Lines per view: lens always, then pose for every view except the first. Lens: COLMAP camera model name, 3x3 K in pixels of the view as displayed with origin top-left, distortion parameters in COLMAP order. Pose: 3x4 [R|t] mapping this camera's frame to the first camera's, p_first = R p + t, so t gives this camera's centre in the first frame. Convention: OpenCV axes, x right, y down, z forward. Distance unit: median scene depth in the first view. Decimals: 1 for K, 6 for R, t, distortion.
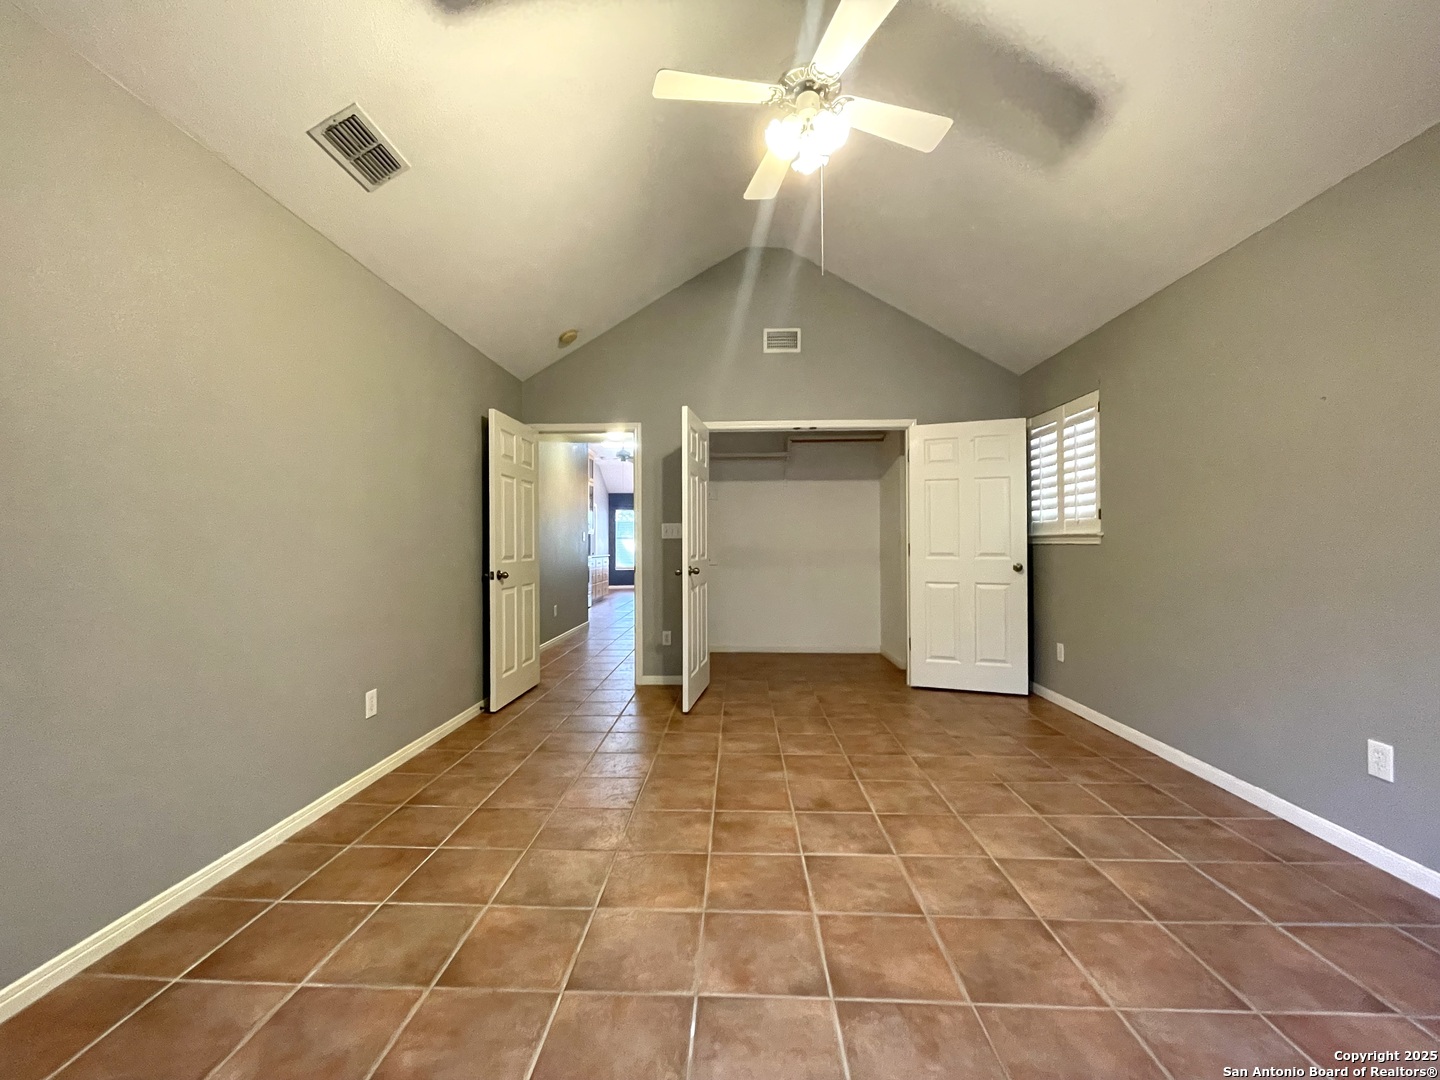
lens RADIAL K [[584.6, 0, 716.1], [0, 584.6, 545.2], [0, 0, 1]] dist [-0.005557, 0.001365]
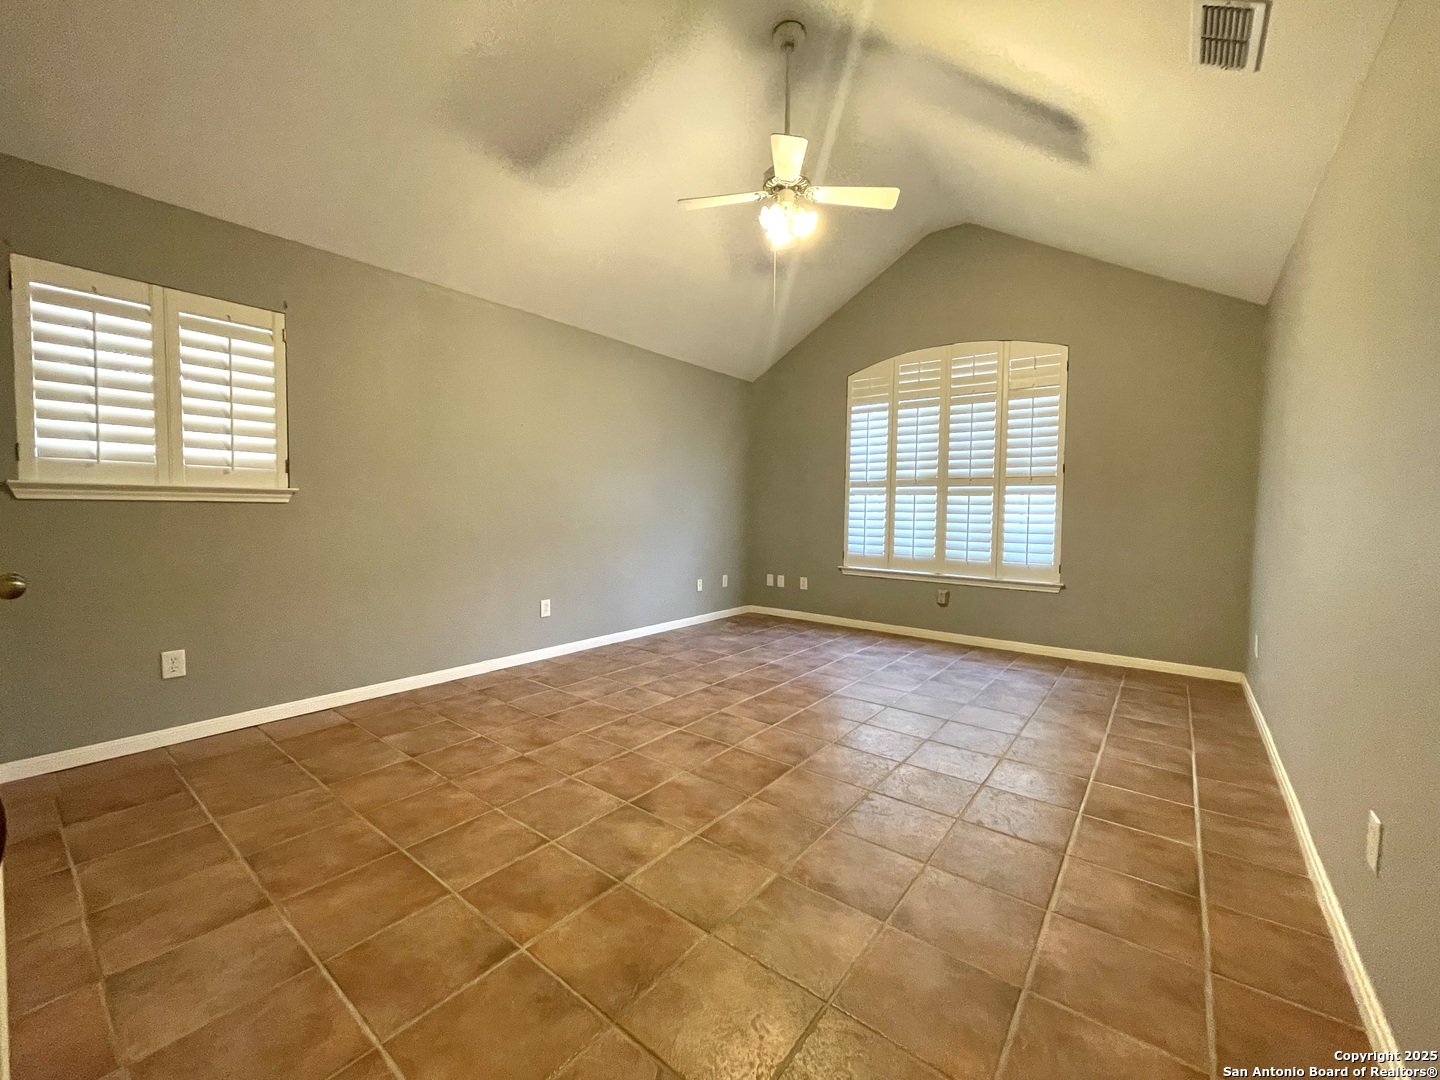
lens RADIAL K [[584.6, 0, 713.4], [0, 584.6, 535.9], [0, 0, 1]] dist [-0.005557, 0.001365]
pose [[-0.808379, -0.033784, 0.587693, -0.481037], [-0.007951, 0.998887, 0.046486, 0.003480], [-0.588609, 0.032905, -0.807748, 1.925867]]
